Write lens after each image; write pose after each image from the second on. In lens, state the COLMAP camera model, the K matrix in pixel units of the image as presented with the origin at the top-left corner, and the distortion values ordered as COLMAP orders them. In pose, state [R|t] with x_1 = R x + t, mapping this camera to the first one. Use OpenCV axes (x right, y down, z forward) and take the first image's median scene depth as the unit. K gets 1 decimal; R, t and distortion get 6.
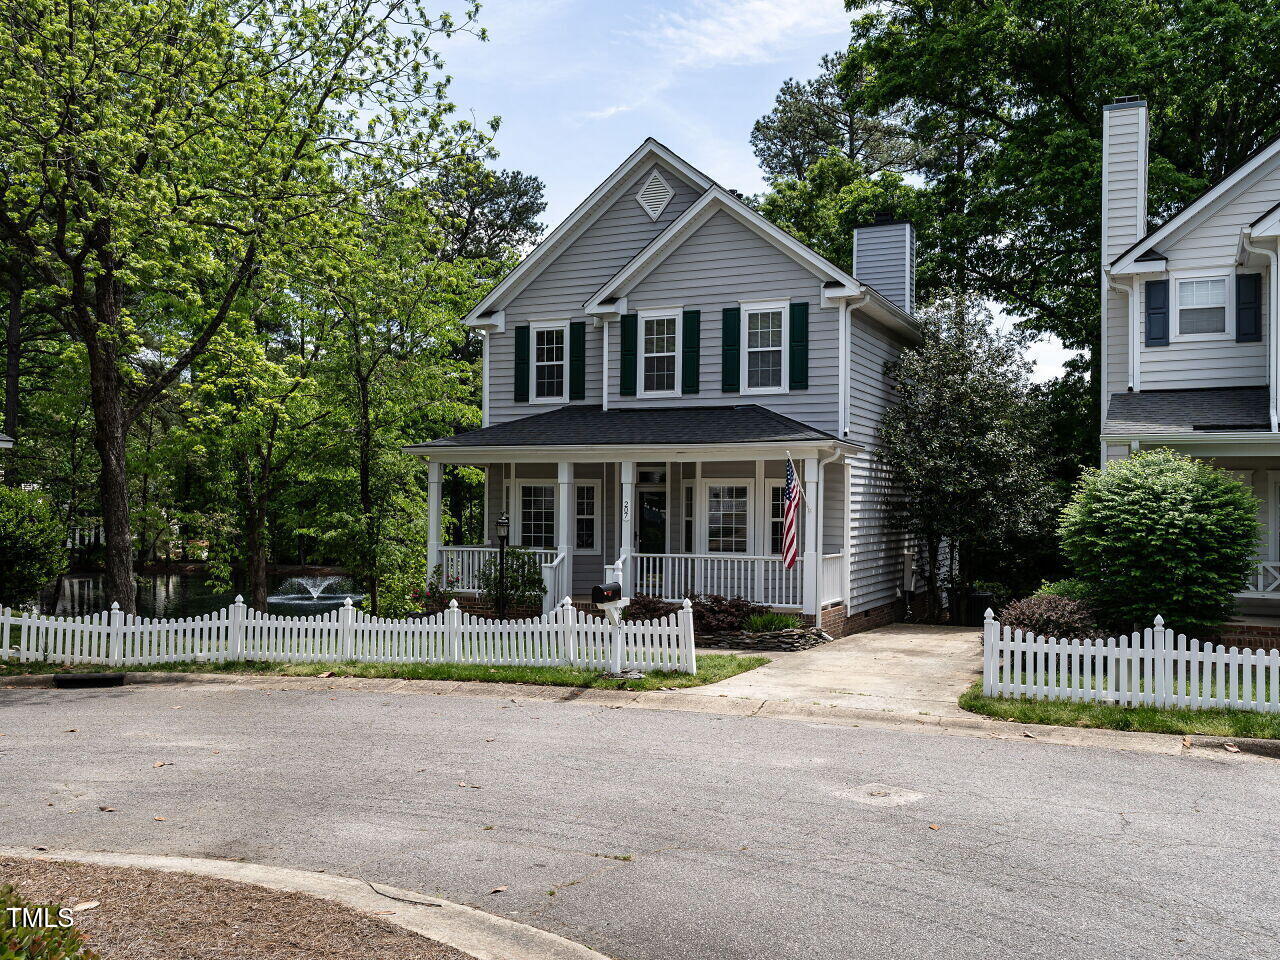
lens RADIAL K [[1065.9, 0, 657.1], [0, 1065.9, 466.6], [0, 0, 1]] dist [0.005126, -0.000394]
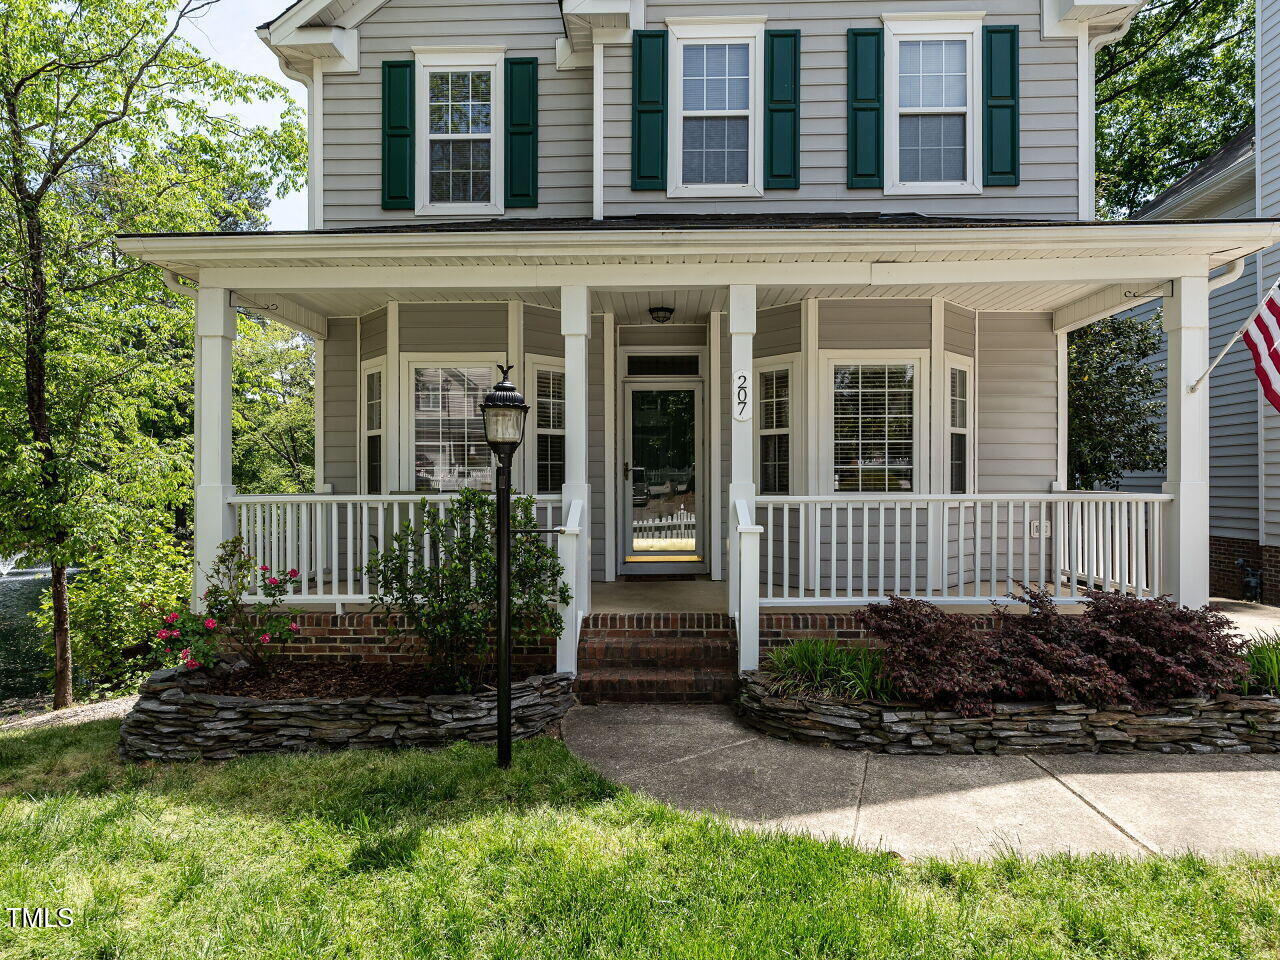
lens RADIAL K [[735.1, 0, 653.7], [0, 735.1, 470.4], [0, 0, 1]] dist [-0.000971, -0.000672]
pose [[0.923257, -0.005964, 0.384137, -0.164827], [-0.003499, 0.999708, 0.023930, 0.059666], [-0.384167, -0.023437, 0.922966, 0.690179]]
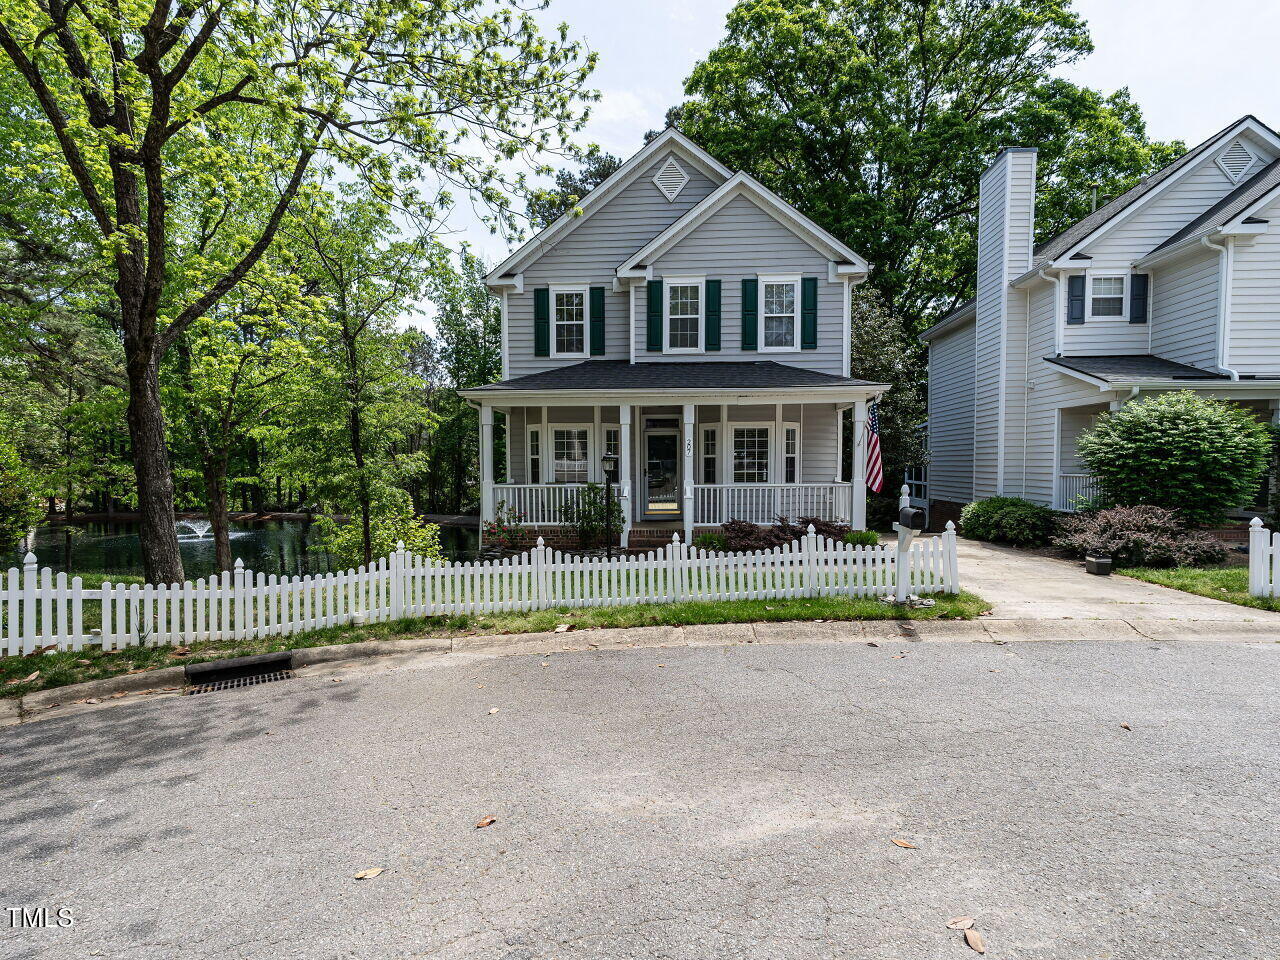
lens RADIAL K [[642.9, 0, 642.6], [0, 642.9, 482.1], [0, 0, 1]] dist [-0.002794, -0.000066]
pose [[0.936479, -0.023150, 0.349958, -0.296113], [0.000486, 0.997904, 0.064713, 0.031168], [-0.350723, -0.060432, 0.934527, 0.349199]]
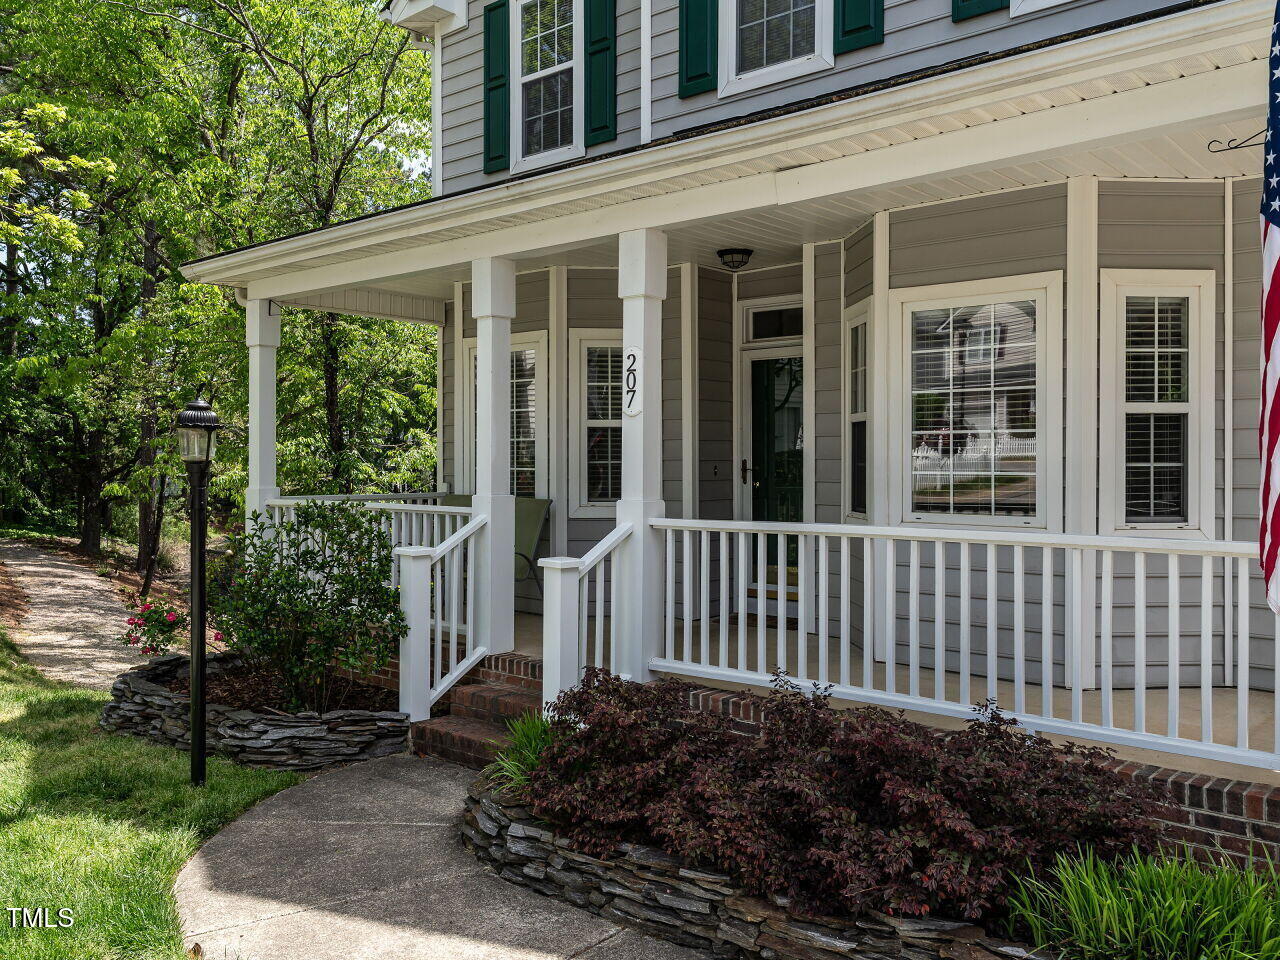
lens RADIAL K [[1045.7, 0, 639.4], [0, 1045.7, 446.6], [0, 0, 1]] dist [0.004030, 0.002610]
pose [[0.958974, -0.012514, -0.283219, 0.057502], [0.019252, 0.999594, 0.021018, 0.050056], [0.282840, -0.025609, 0.958825, 0.654697]]
